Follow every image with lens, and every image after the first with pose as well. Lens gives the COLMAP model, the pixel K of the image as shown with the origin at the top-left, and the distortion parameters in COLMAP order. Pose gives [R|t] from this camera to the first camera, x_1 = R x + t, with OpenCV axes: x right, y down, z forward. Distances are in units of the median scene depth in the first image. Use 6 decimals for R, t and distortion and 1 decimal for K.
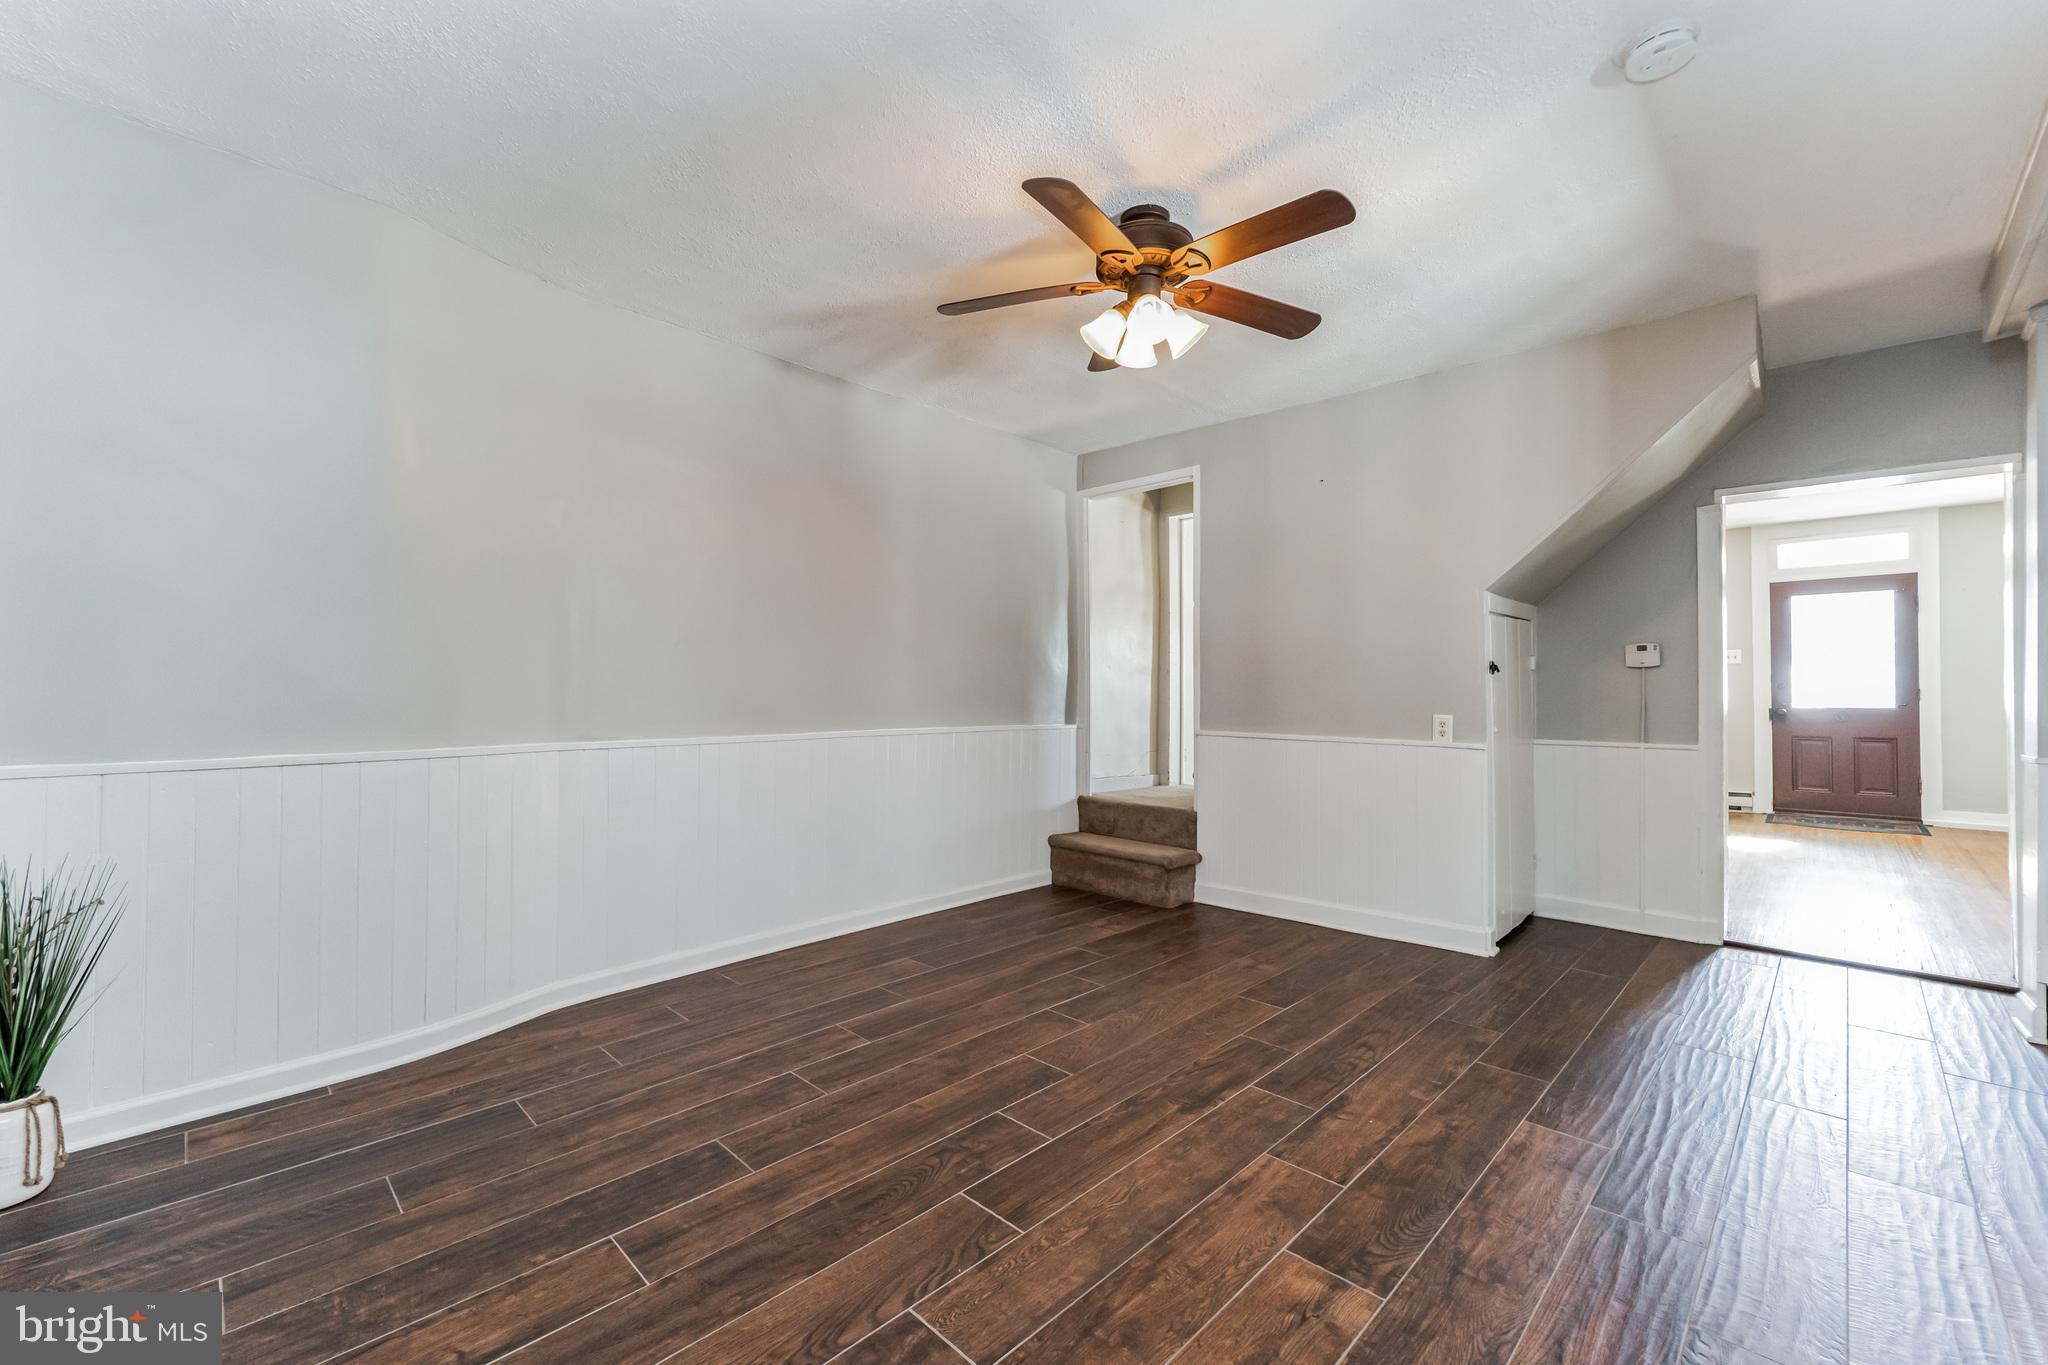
lens RADIAL K [[842.3, 0, 1041.1], [0, 842.3, 668.4], [0, 0, 1]] dist [0.003222, -0.000128]
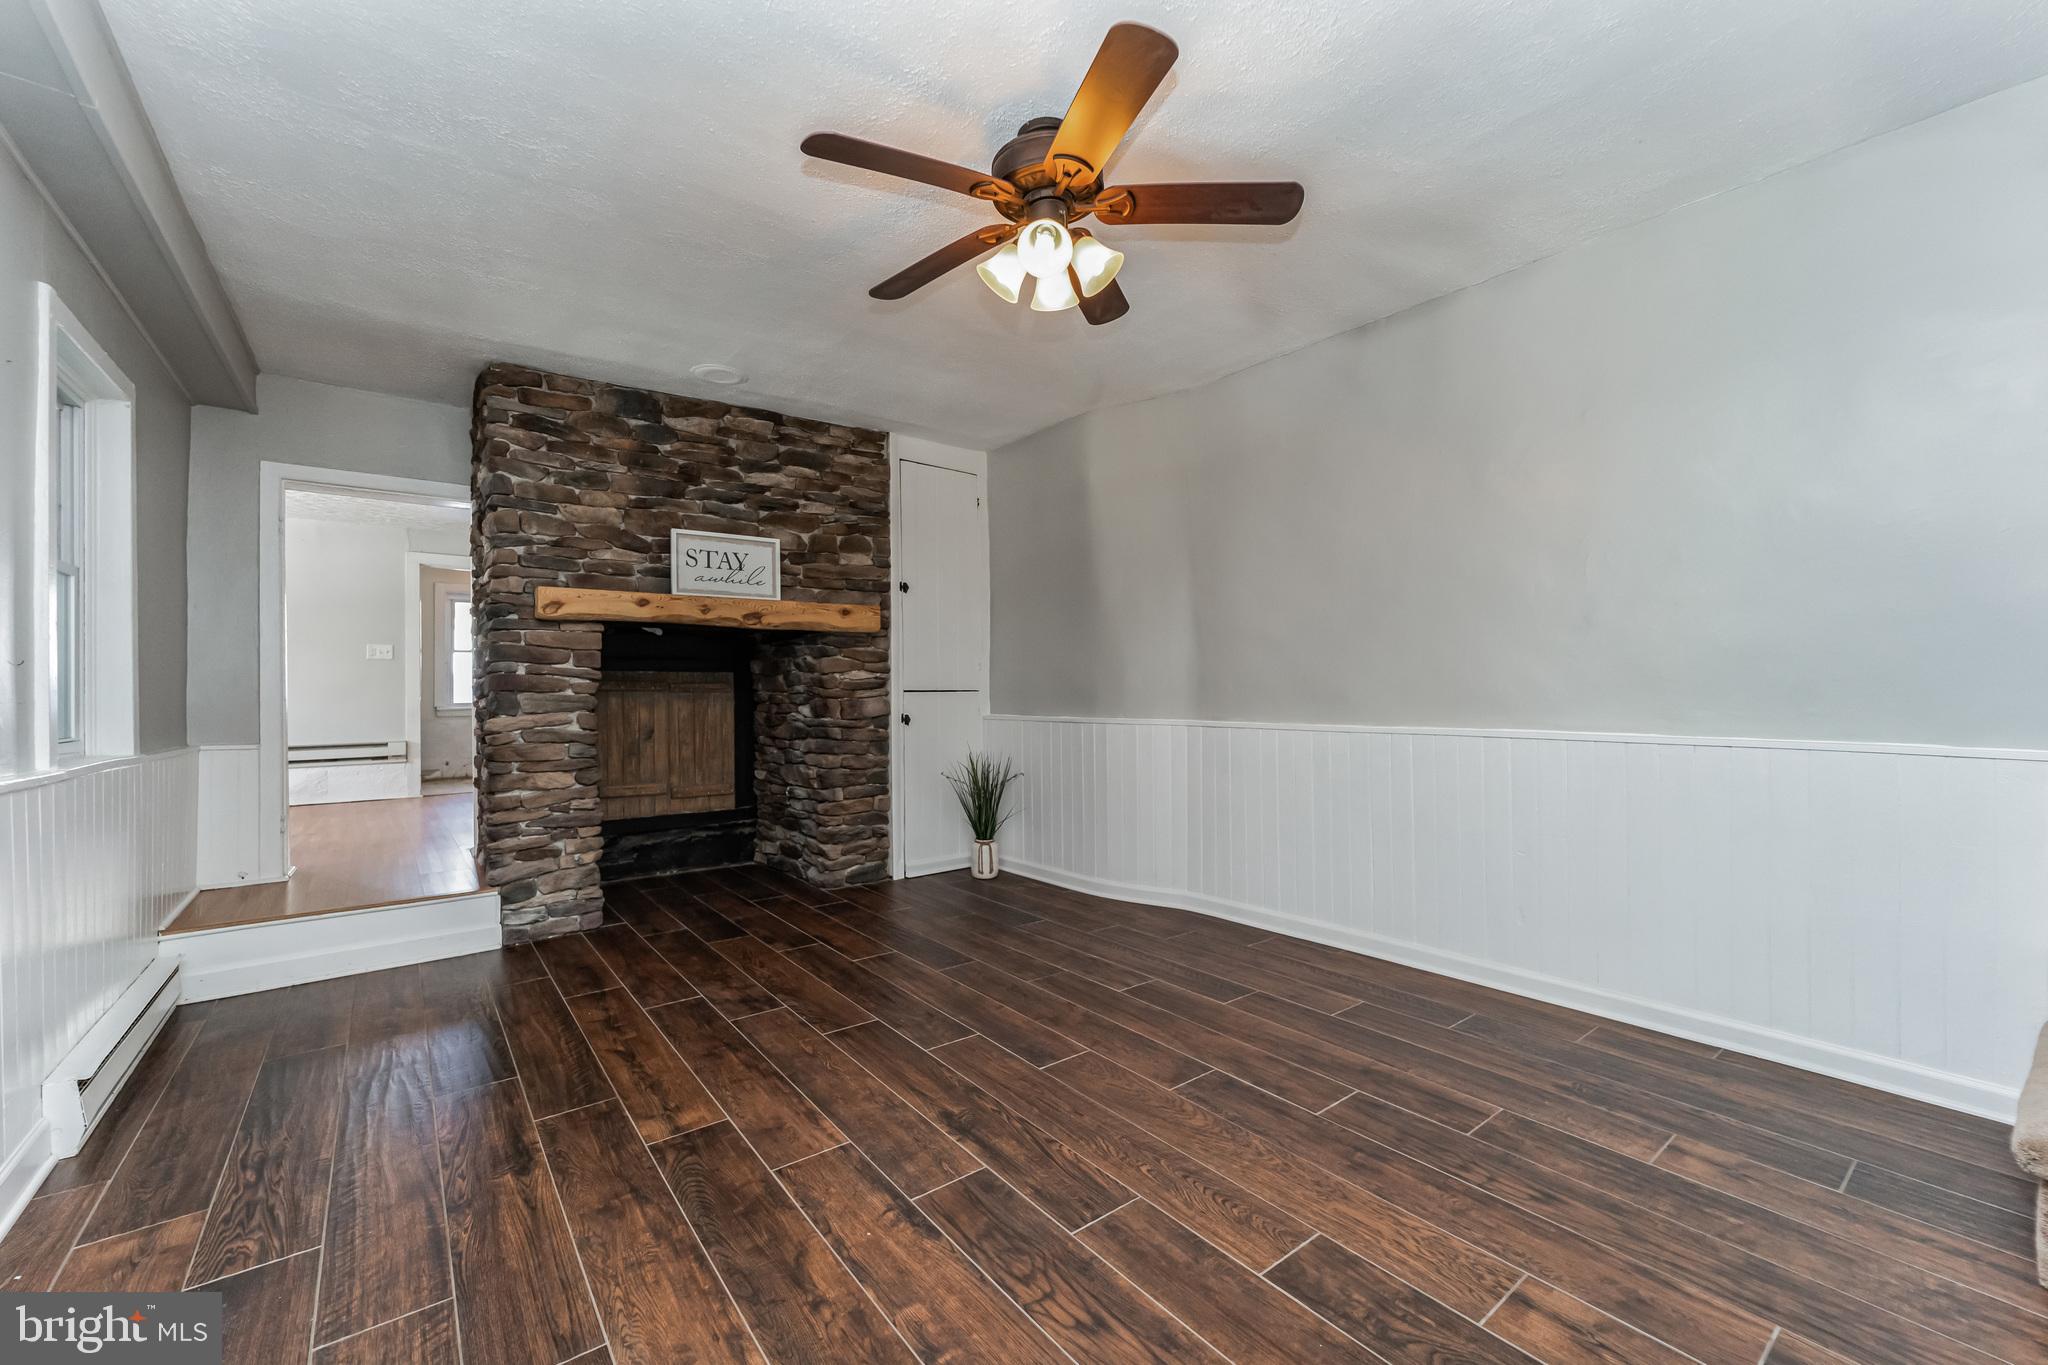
lens RADIAL K [[832.8, 0, 998.9], [0, 832.8, 673.4], [0, 0, 1]] dist [0.001807, 0.000035]
pose [[-0.176900, -0.015579, -0.984105, 1.135061], [0.036810, 0.999070, -0.022433, 0.040256], [0.983540, -0.040193, -0.176163, 1.272562]]
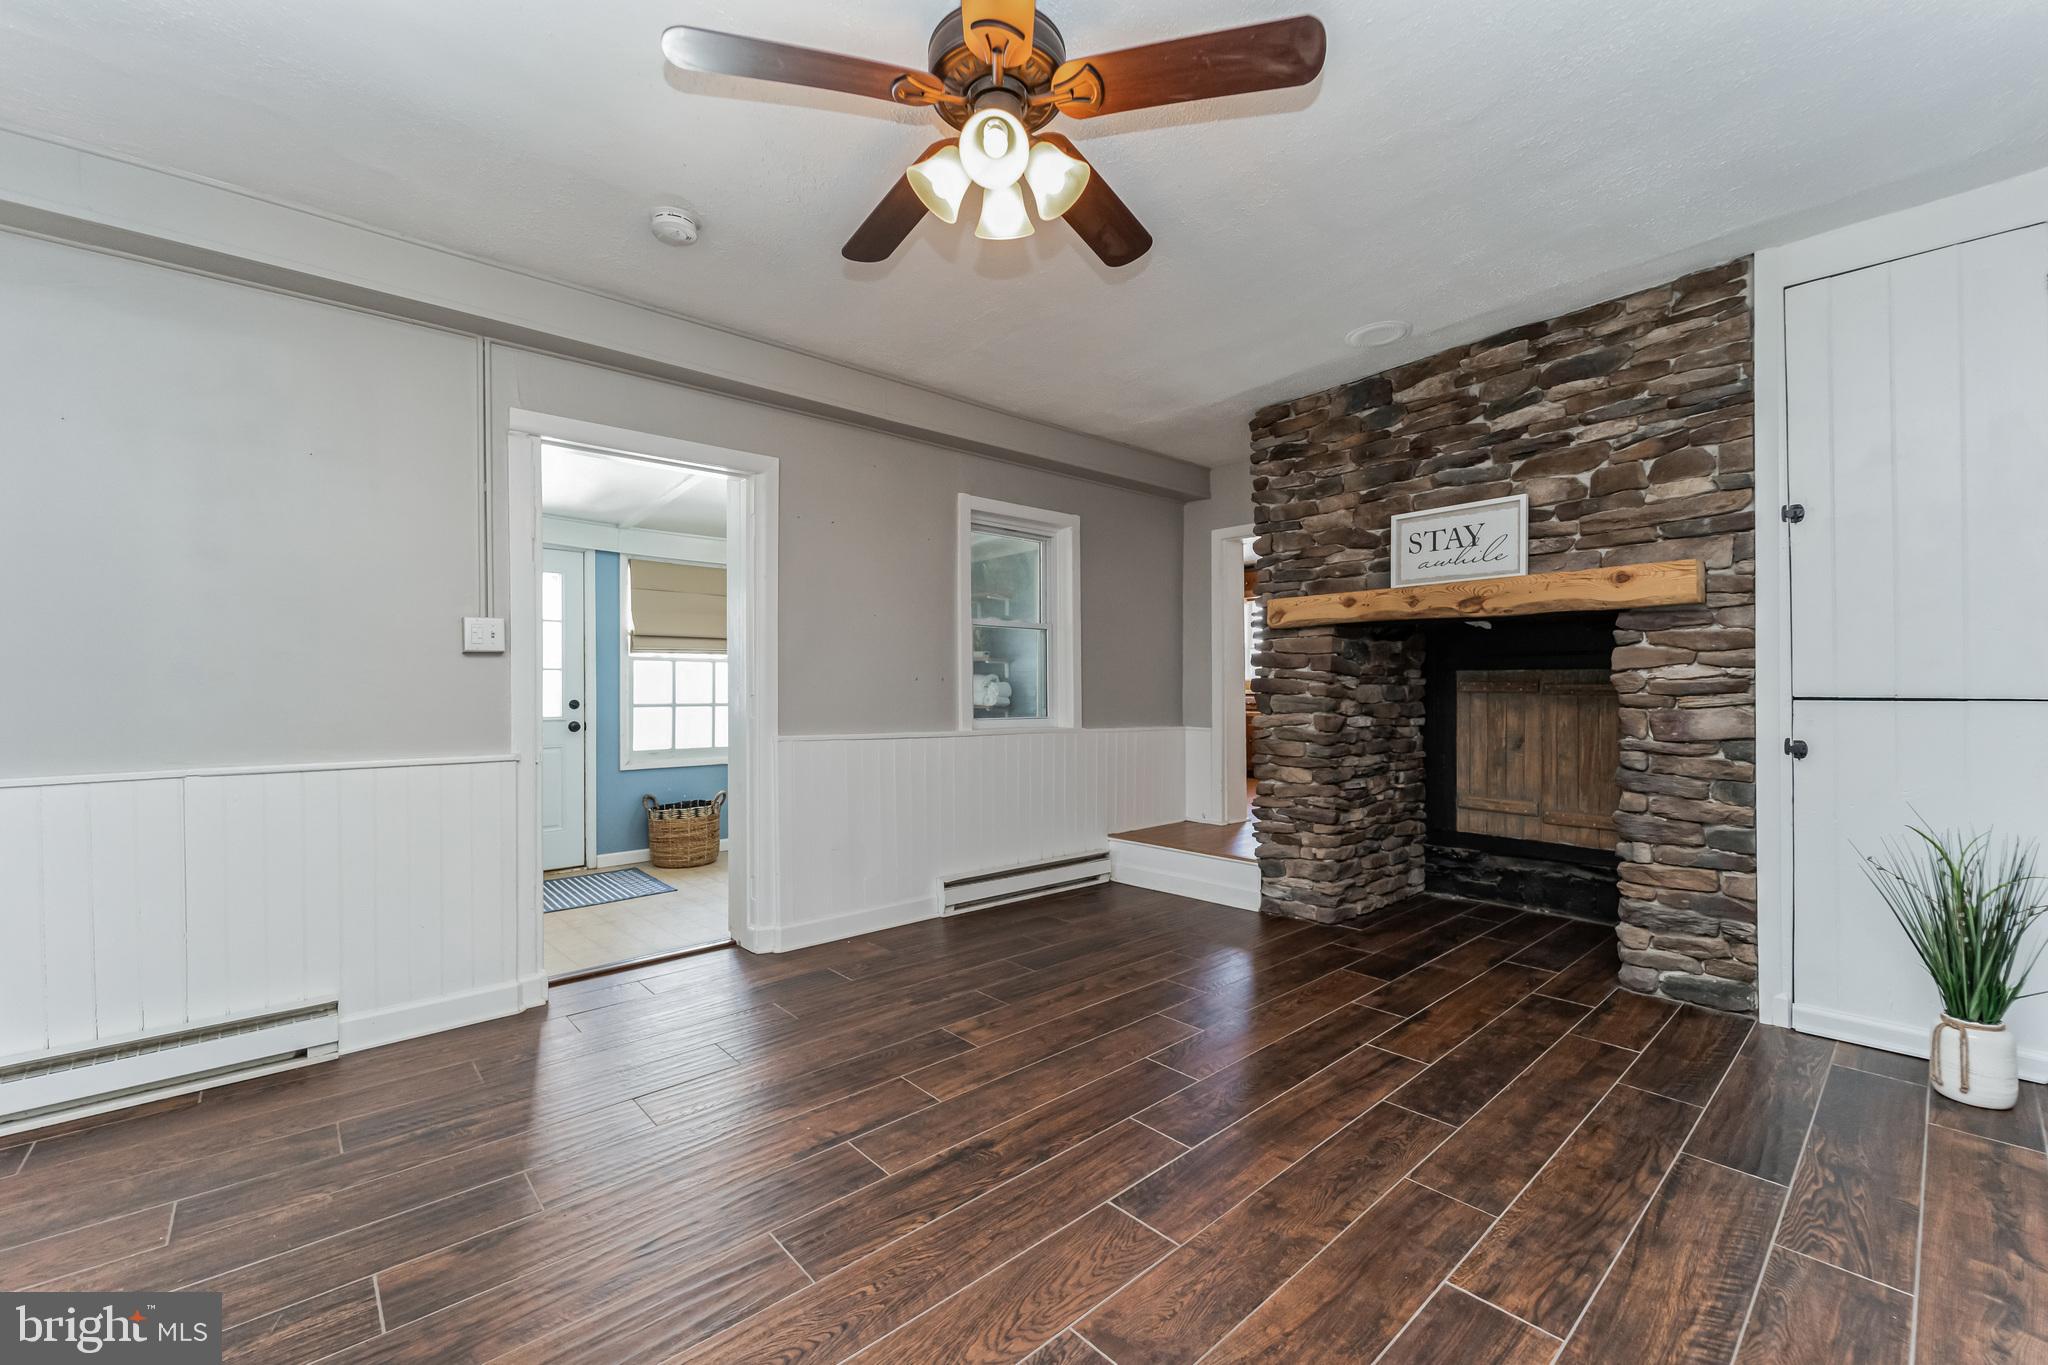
lens RADIAL K [[818.4, 0, 1020.9], [0, 818.4, 688.0], [0, 0, 1]] dist [-0.000190, -0.000394]
pose [[-0.995830, 0.003509, 0.091160, 0.051760], [0.000650, 0.999508, -0.031372, 0.049637], [-0.091225, -0.031182, -0.995342, 1.947686]]
